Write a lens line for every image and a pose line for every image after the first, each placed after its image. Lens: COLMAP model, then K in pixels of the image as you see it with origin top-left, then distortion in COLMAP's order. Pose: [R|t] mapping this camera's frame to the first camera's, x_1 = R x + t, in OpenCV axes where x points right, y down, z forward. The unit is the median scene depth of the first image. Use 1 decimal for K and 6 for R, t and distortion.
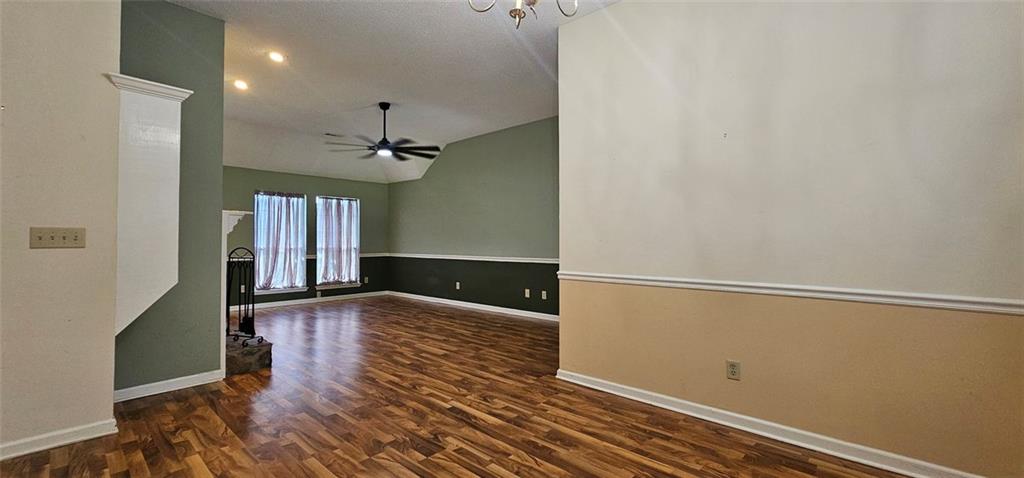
lens RADIAL K [[417.1, 0, 512.0], [0, 417.1, 237.3], [0, 0, 1]] dist [0.000447, -0.000190]
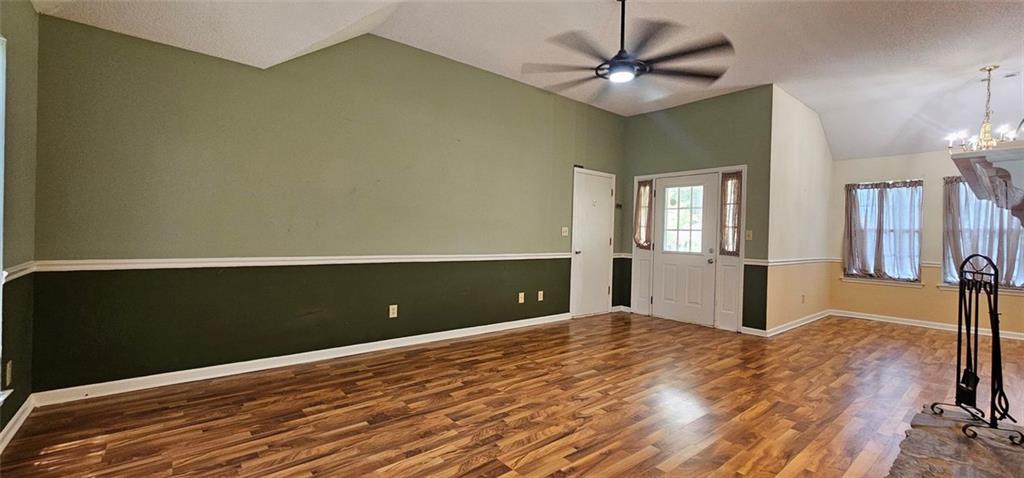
lens RADIAL K [[417.1, 0, 512.0], [0, 417.1, 237.3], [0, 0, 1]] dist [0.000447, -0.000190]
pose [[0.135985, -0.004306, 0.990702, -0.661844], [-0.034933, 0.999348, 0.009139, 0.009752], [-0.990095, -0.035850, 0.135745, 0.795460]]
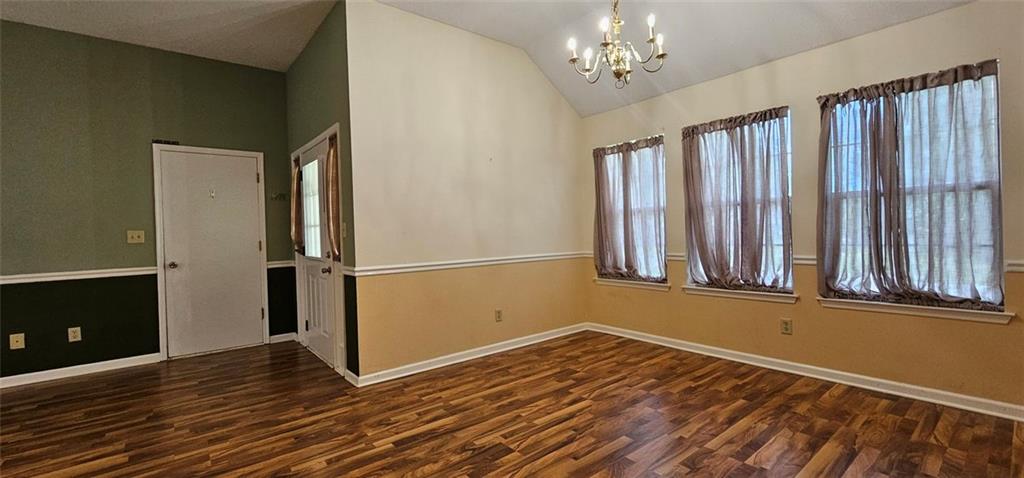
lens RADIAL K [[419.9, 0, 514.0], [0, 419.9, 236.9], [0, 0, 1]] dist [0.001239, 0.000482]
pose [[0.144992, -0.020151, 0.989228, -0.349214], [0.016991, 0.999696, 0.017874, 0.001530], [-0.989287, 0.014216, 0.145291, 0.254345]]
